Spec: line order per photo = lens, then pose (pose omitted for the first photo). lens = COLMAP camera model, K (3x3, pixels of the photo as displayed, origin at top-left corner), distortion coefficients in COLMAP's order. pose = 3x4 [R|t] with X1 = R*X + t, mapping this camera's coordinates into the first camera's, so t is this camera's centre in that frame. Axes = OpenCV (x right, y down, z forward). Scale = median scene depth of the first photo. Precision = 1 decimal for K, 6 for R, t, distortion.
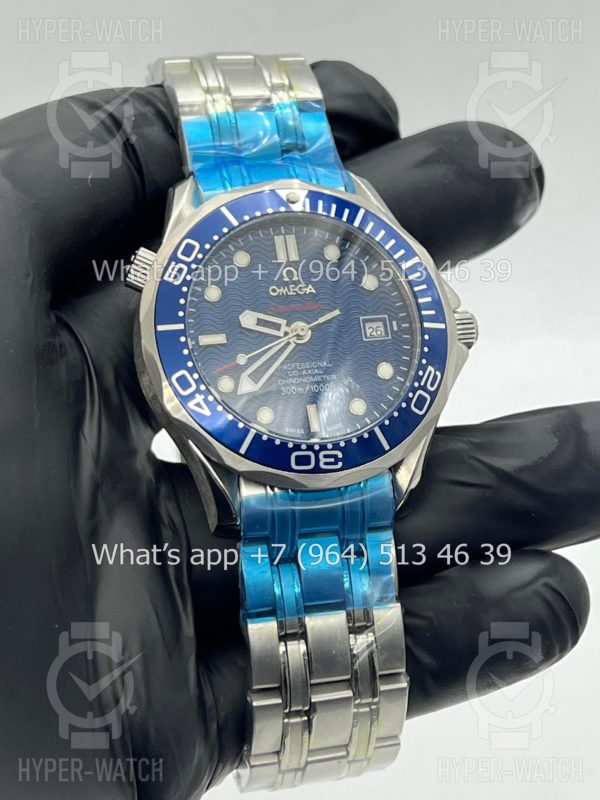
lens RADIAL K [[1915.5, 0, 327.4], [0, 1915.5, 366.5], [0, 0, 1]] dist [0.089156, 0.000000]
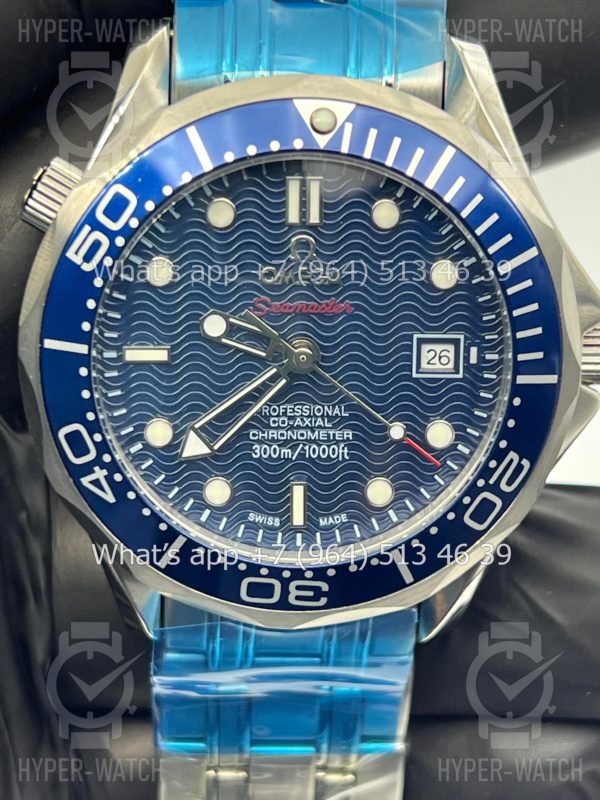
lens RADIAL K [[1915.5, 0, 300.4], [0, 1915.5, 407.0], [0, 0, 1]] dist [0.089156, 0.000000]
pose [[0.966923, 0.205952, -0.150476, 0.077082], [-0.105258, 0.859555, 0.500087, -0.299054], [0.232337, -0.467707, 0.852801, 0.505399]]
